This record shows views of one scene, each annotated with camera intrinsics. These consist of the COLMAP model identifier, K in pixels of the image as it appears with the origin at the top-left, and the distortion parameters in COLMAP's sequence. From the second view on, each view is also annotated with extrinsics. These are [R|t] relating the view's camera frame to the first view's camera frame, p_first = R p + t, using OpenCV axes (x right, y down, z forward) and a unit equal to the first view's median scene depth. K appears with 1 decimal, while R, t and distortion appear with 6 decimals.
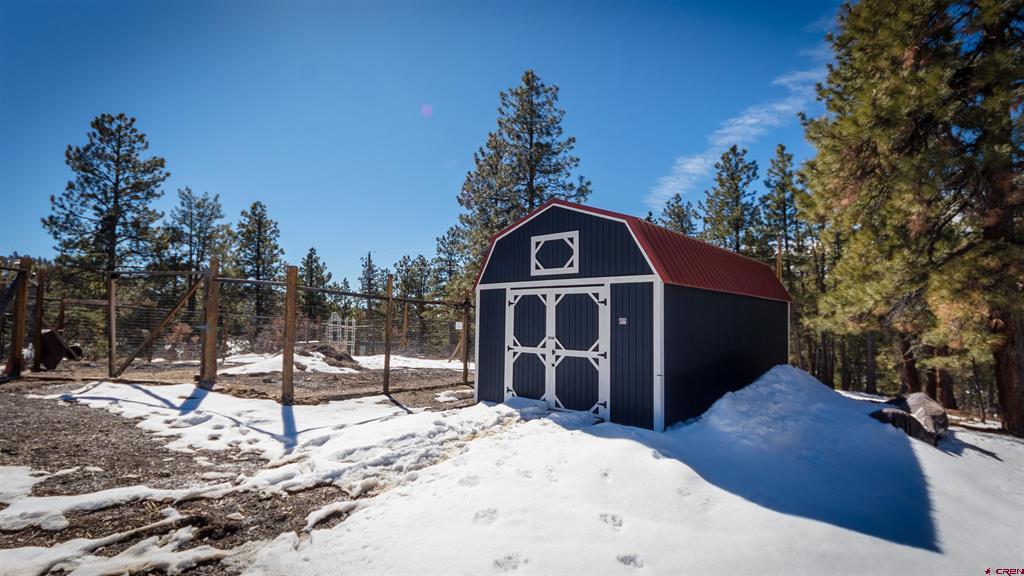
lens RADIAL K [[514.6, 0, 512.8], [0, 514.6, 290.7], [0, 0, 1]] dist [0.000209, 0.000000]
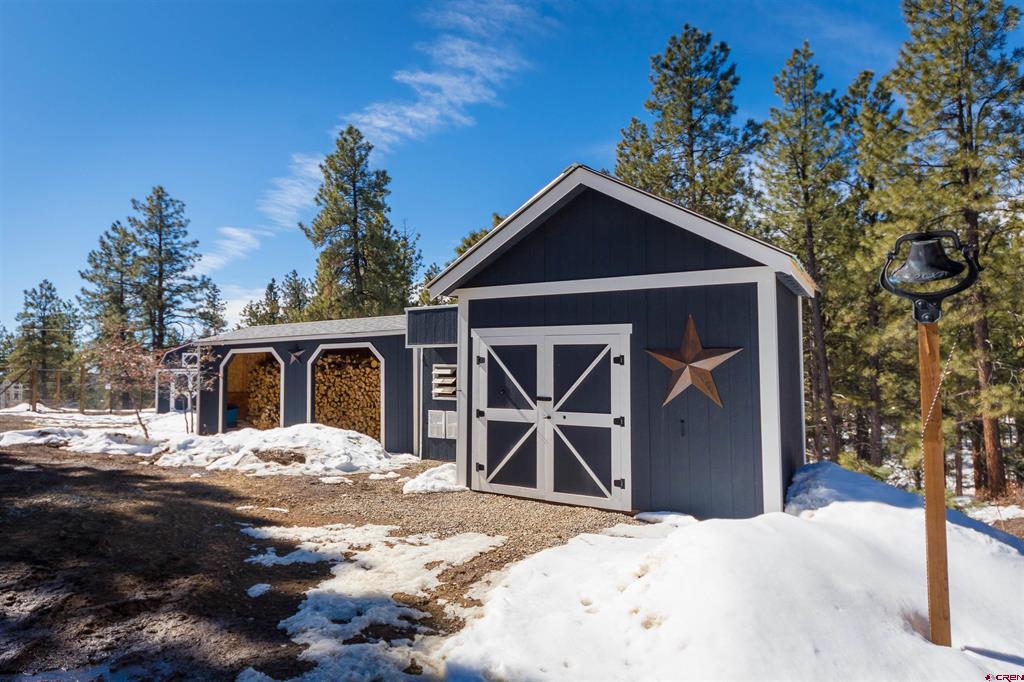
lens RADIAL K [[610.0, 0, 513.2], [0, 610.0, 343.2], [0, 0, 1]] dist [0.003435, 0.000257]
pose [[0.824425, 0.007595, 0.565920, -0.095461], [-0.011903, 0.999921, 0.003922, -0.050673], [-0.565846, -0.009969, 0.824451, -0.731680]]
